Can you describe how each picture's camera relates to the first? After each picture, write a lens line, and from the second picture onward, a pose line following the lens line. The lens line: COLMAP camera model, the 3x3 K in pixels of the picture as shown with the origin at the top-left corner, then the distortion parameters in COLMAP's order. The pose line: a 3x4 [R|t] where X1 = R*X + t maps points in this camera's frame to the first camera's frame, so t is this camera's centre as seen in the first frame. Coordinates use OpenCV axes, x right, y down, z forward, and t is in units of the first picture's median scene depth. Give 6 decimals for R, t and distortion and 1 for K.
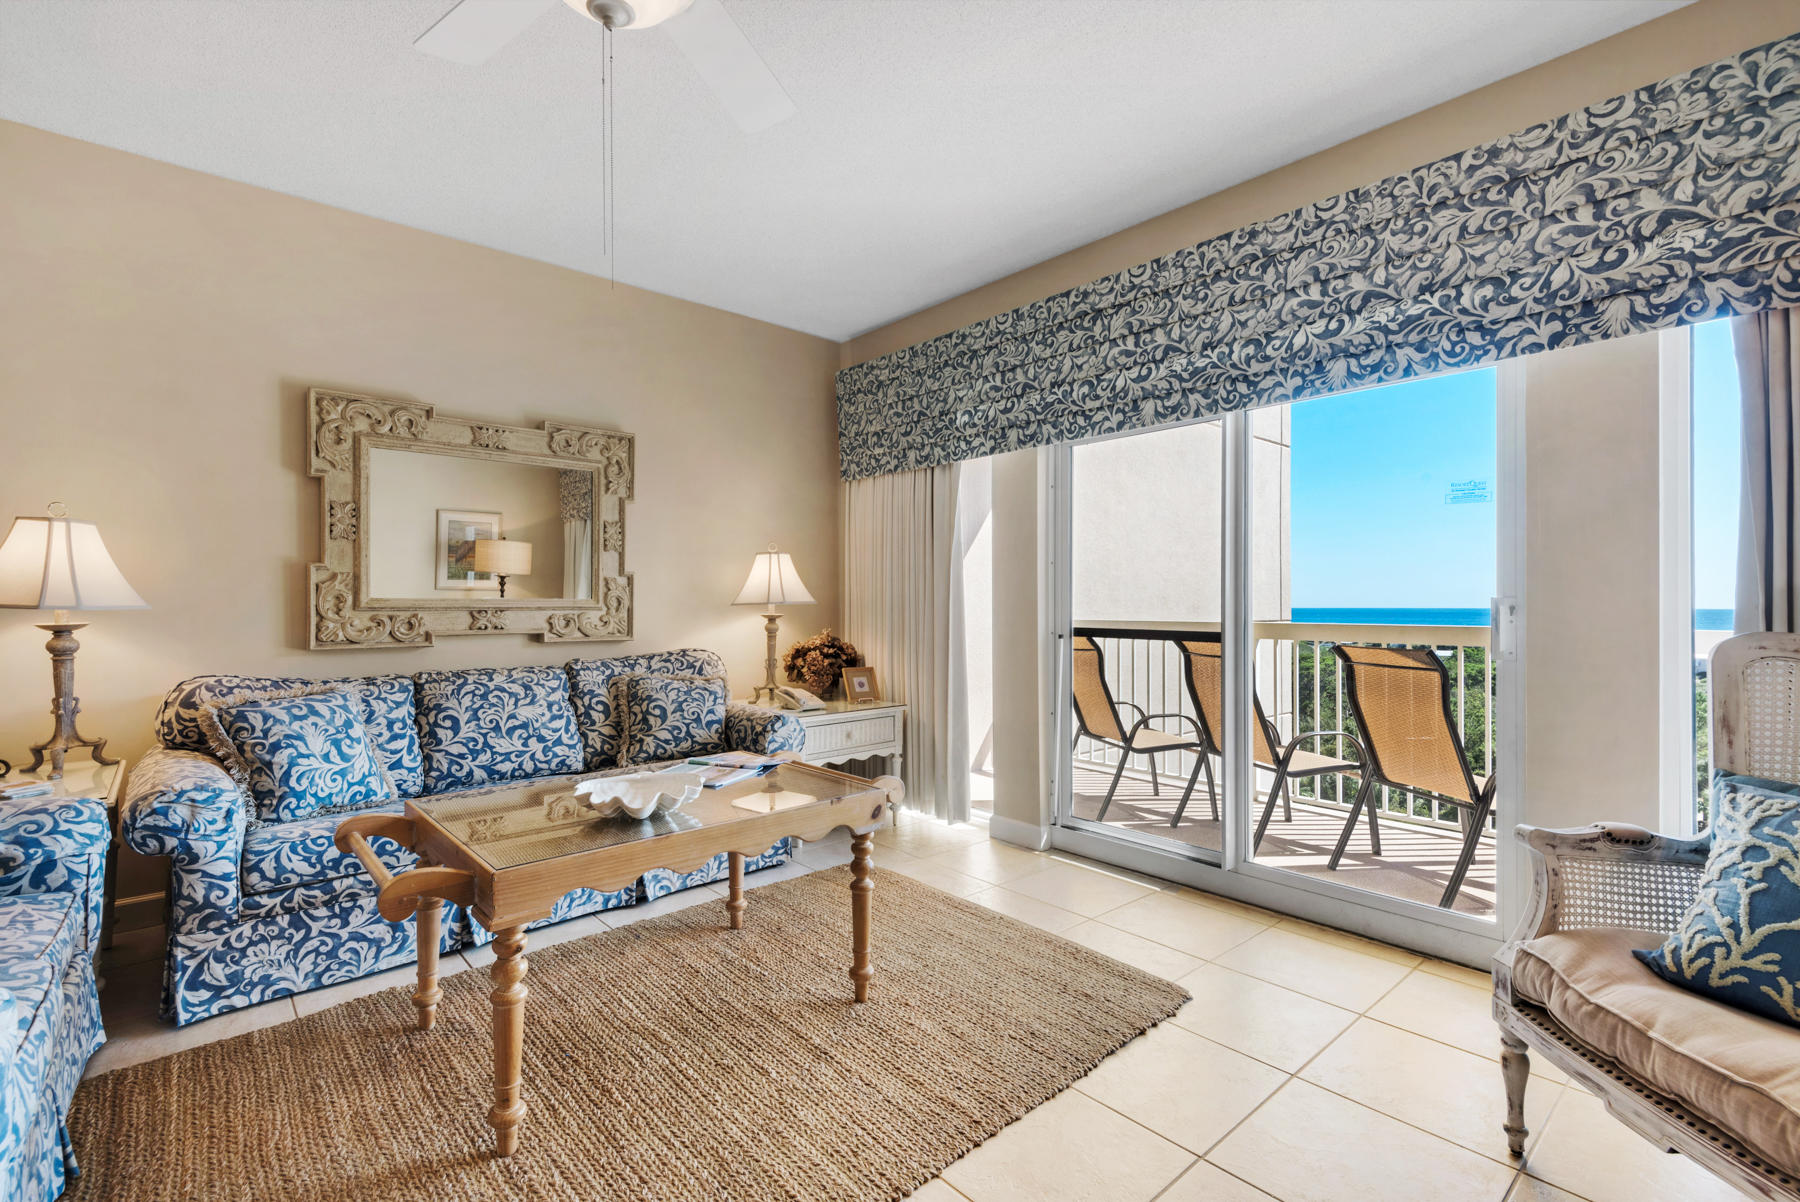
lens RADIAL K [[812.2, 0, 895.0], [0, 812.2, 603.4], [0, 0, 1]] dist [0.026959, -0.015614]
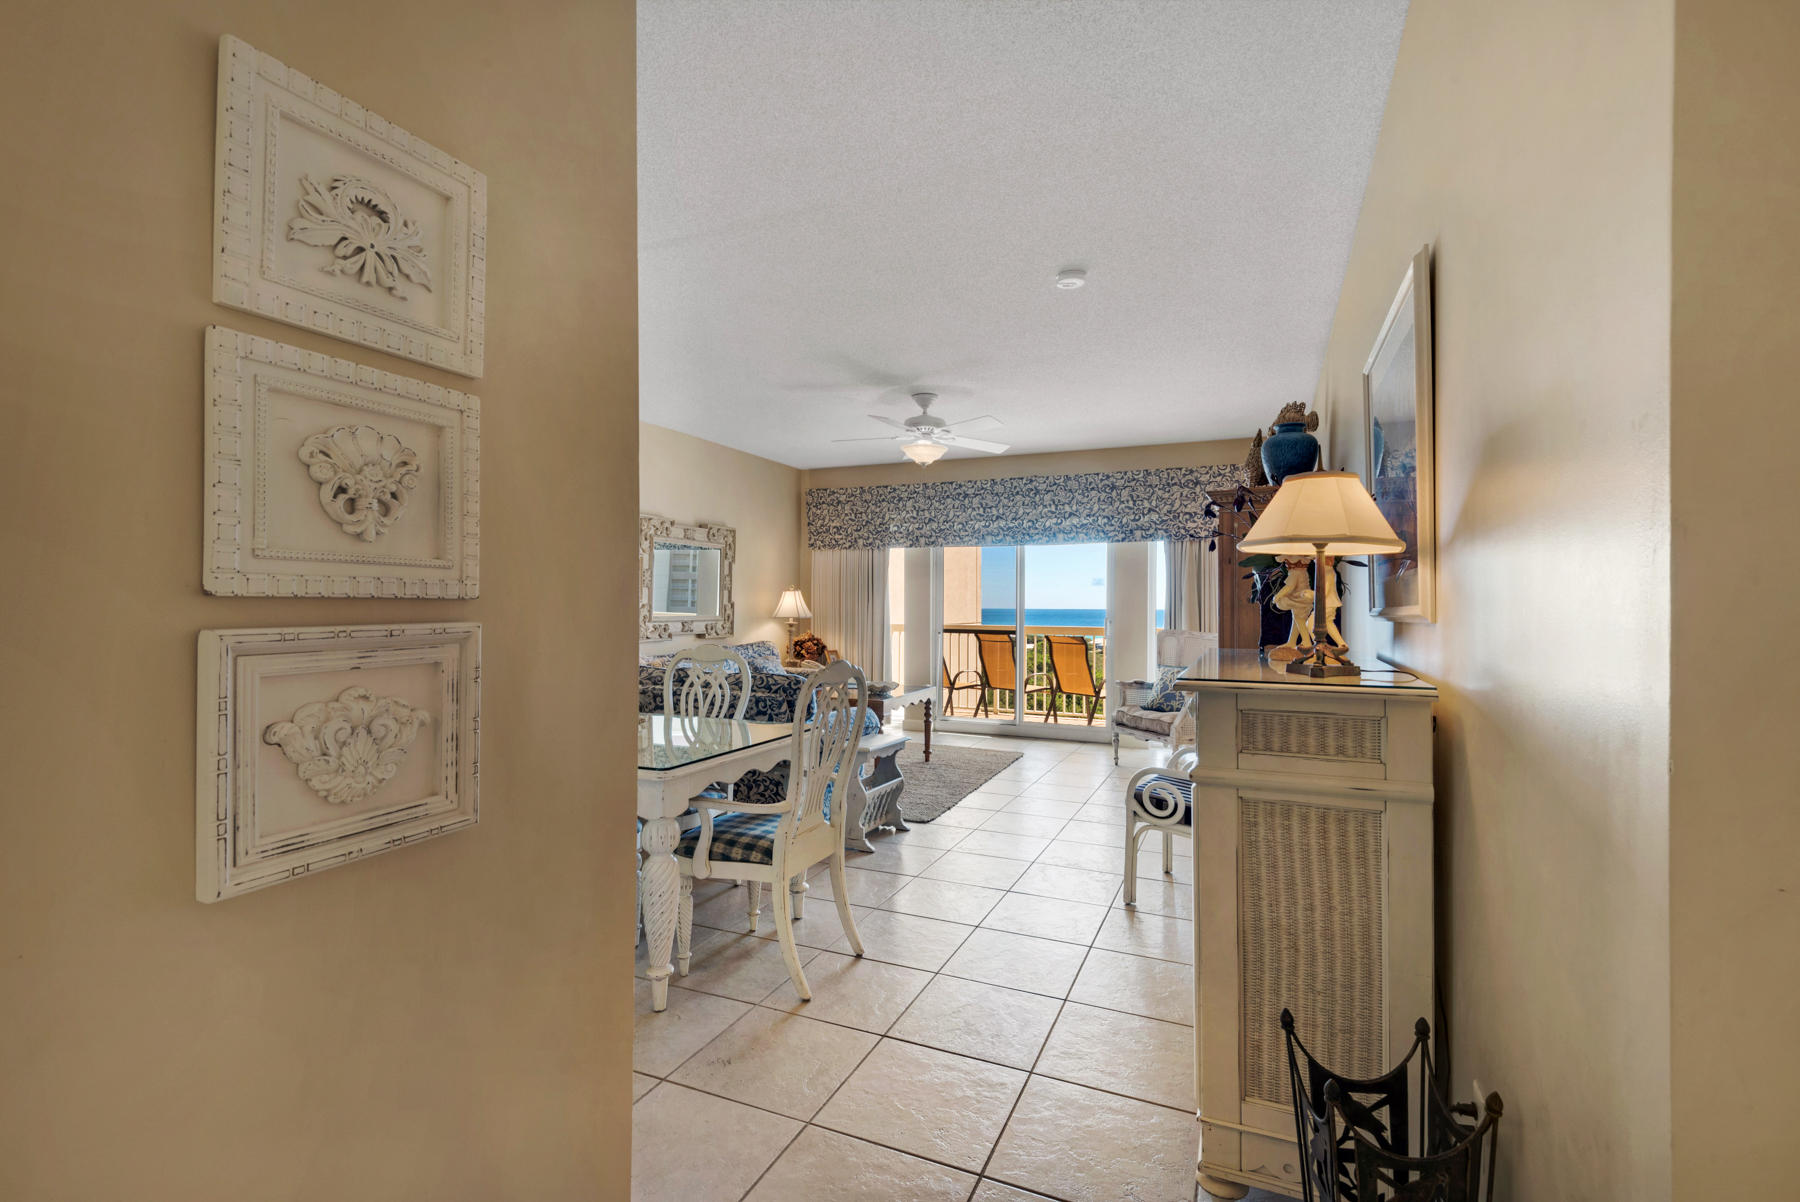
lens RADIAL K [[812.2, 0, 896.1], [0, 812.2, 607.1], [0, 0, 1]] dist [0.026959, -0.015614]
pose [[0.906816, 0.005431, 0.421492, -0.965741], [-0.007301, 0.999969, 0.002822, -0.040002], [-0.421464, -0.005636, 0.906828, -1.090492]]
